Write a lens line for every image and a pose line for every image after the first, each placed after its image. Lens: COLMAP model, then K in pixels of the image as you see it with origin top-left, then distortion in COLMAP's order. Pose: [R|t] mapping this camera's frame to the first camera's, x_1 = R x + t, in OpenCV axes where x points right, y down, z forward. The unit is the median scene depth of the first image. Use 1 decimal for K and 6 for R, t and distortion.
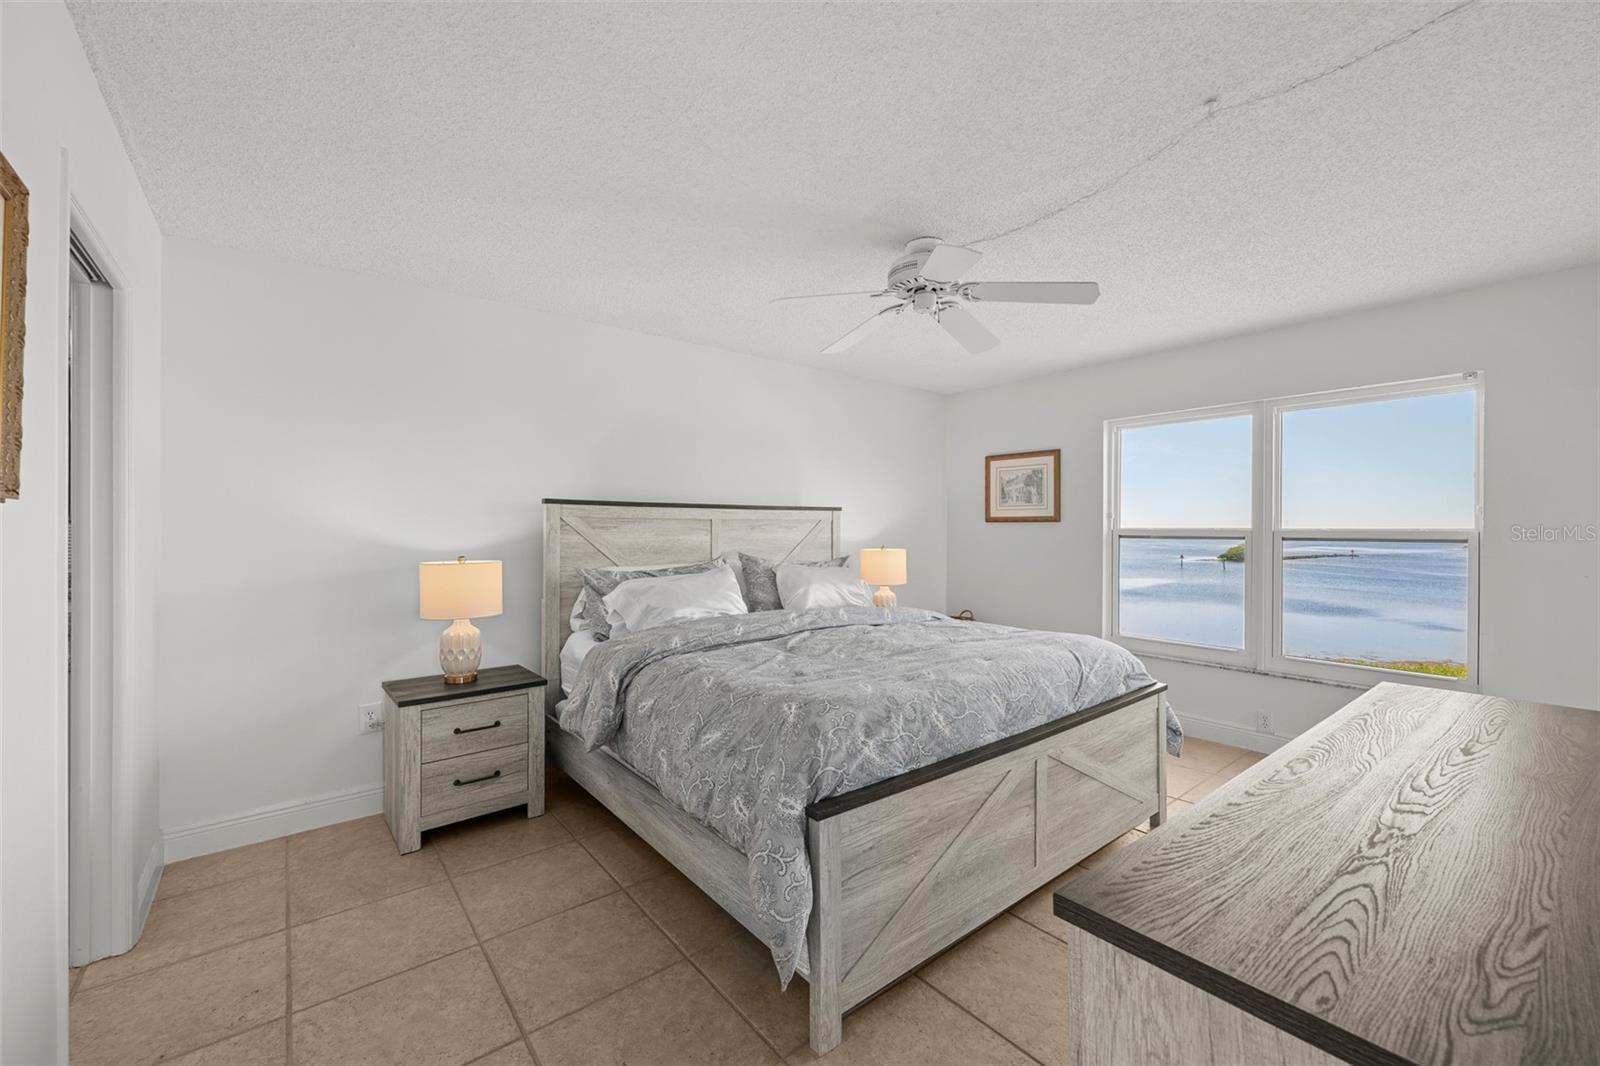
lens RADIAL K [[642.1, 0, 805.0], [0, 642.1, 531.0], [0, 0, 1]] dist [-0.001089, 0.000292]
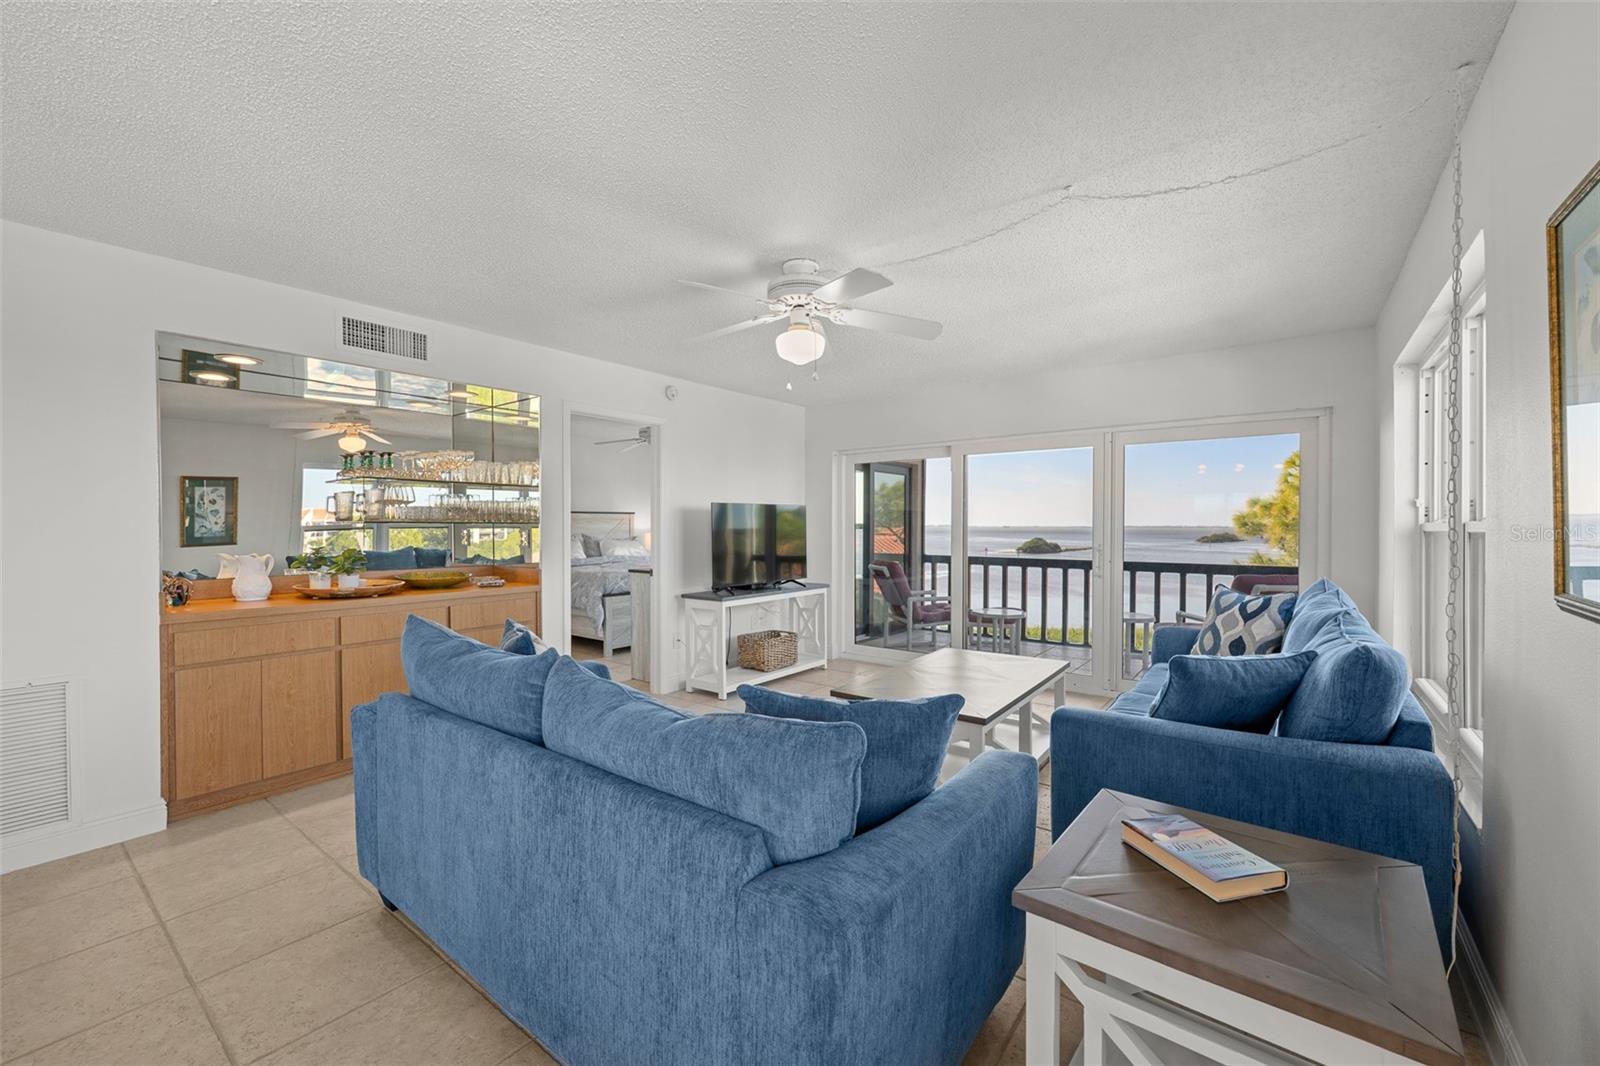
lens RADIAL K [[642.1, 0, 807.0], [0, 642.1, 528.2], [0, 0, 1]] dist [-0.001089, 0.000292]
pose [[0.970433, 0.000670, 0.241369, 0.131500], [-0.001410, 0.999995, 0.002893, 0.009407], [-0.241366, -0.003148, 0.970429, -1.522250]]
